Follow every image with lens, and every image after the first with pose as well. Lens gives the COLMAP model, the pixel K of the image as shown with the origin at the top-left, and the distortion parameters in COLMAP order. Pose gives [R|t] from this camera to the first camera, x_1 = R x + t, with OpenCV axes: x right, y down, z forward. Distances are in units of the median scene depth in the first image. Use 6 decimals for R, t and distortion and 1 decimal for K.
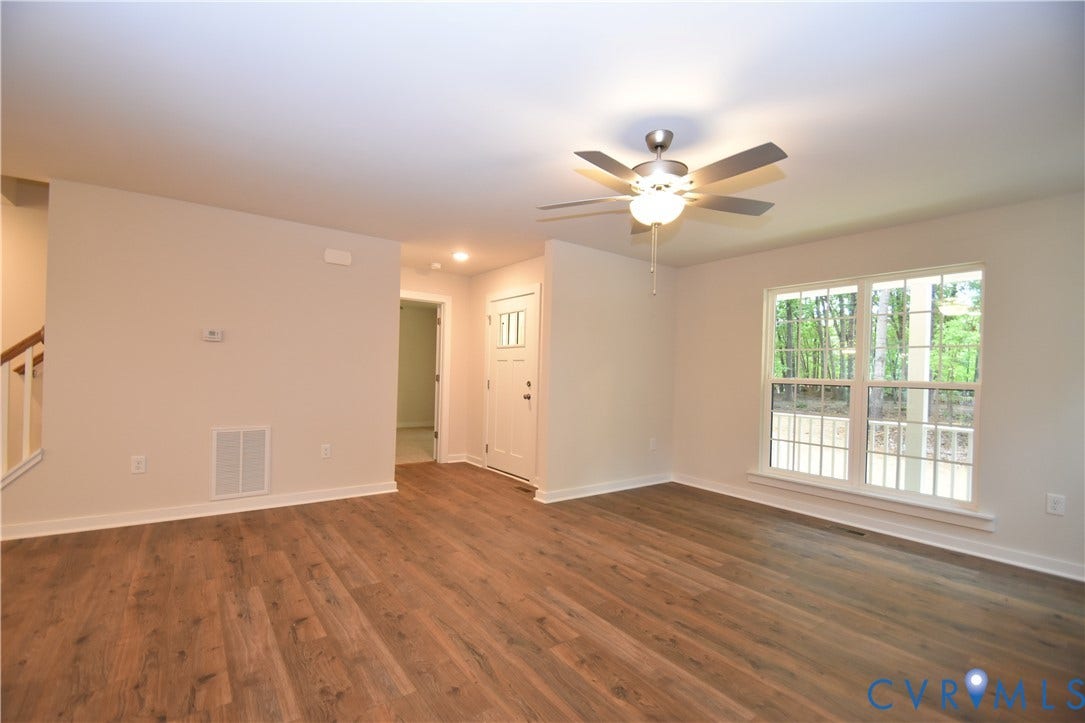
lens RADIAL K [[472.2, 0, 528.9], [0, 472.2, 378.7], [0, 0, 1]] dist [-0.021000, -0.000002]
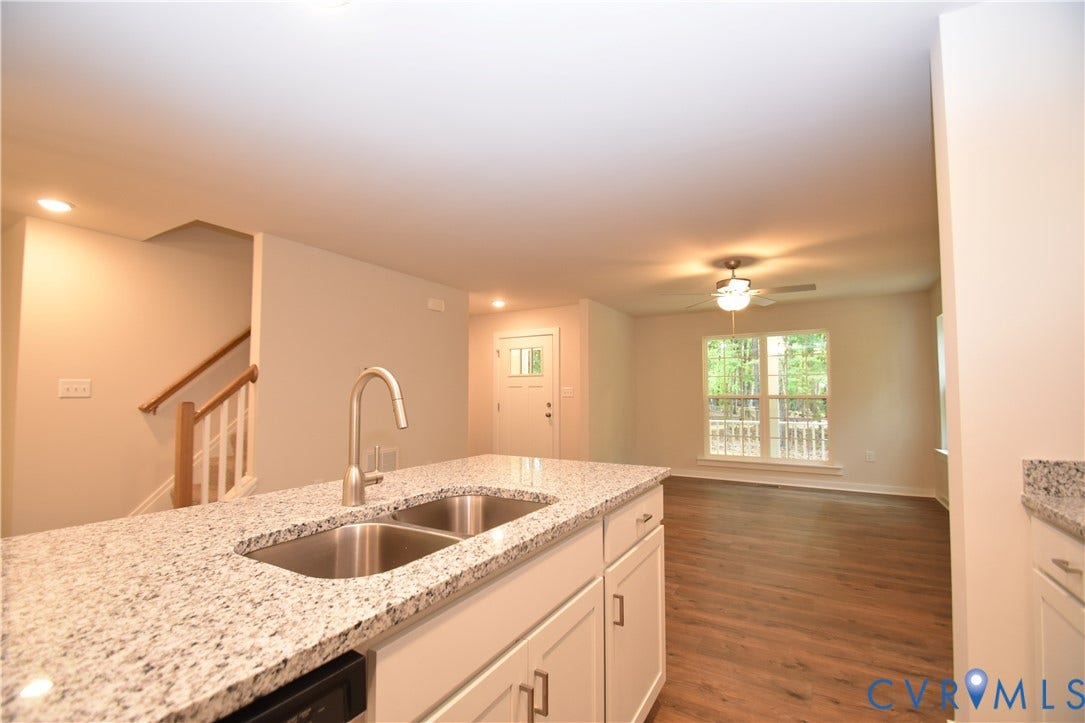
lens RADIAL K [[467.4, 0, 543.1], [0, 467.4, 367.8], [0, 0, 1]] dist [-0.018044, -0.000061]
pose [[0.917511, -0.005451, 0.397673, -0.623122], [0.032482, 0.997593, -0.061268, -0.014763], [-0.396381, 0.069131, 0.915479, -0.187973]]
